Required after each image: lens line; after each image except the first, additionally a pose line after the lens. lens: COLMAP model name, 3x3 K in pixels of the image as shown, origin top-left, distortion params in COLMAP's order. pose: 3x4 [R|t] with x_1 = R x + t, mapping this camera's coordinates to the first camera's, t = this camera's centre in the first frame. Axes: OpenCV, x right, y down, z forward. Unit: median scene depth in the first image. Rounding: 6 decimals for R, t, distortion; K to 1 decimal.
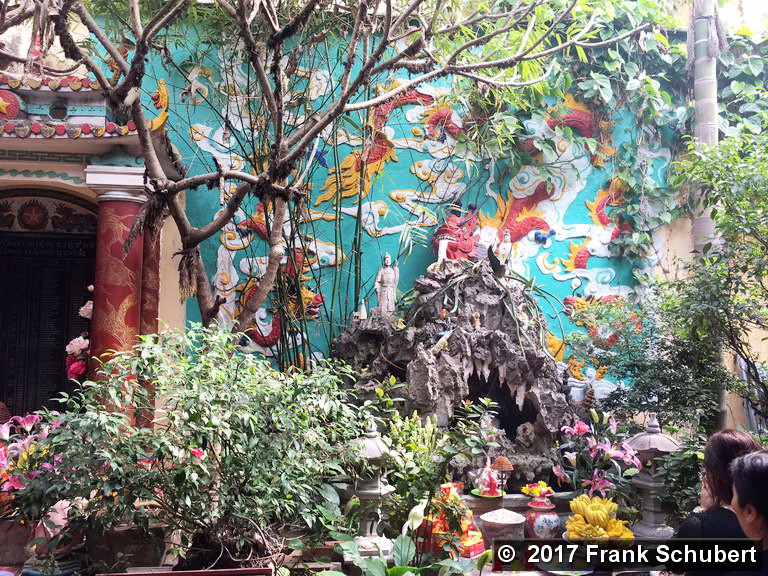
lens RADIAL K [[650.5, 0, 384.3], [0, 650.5, 285.4], [0, 0, 1]] dist [0.070490, -0.088336]
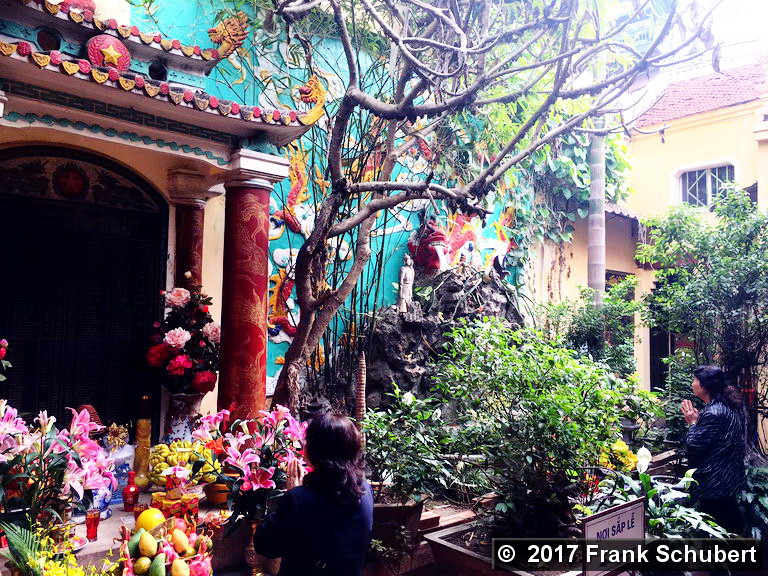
lens RADIAL K [[650.5, 0, 384.8], [0, 650.5, 289.5], [0, 0, 1]] dist [0.070490, -0.088336]
pose [[0.809887, 0.033468, 0.585631, -0.700198], [-0.052296, 0.998515, 0.015257, -0.003446], [-0.584251, -0.042982, 0.810434, 0.087455]]
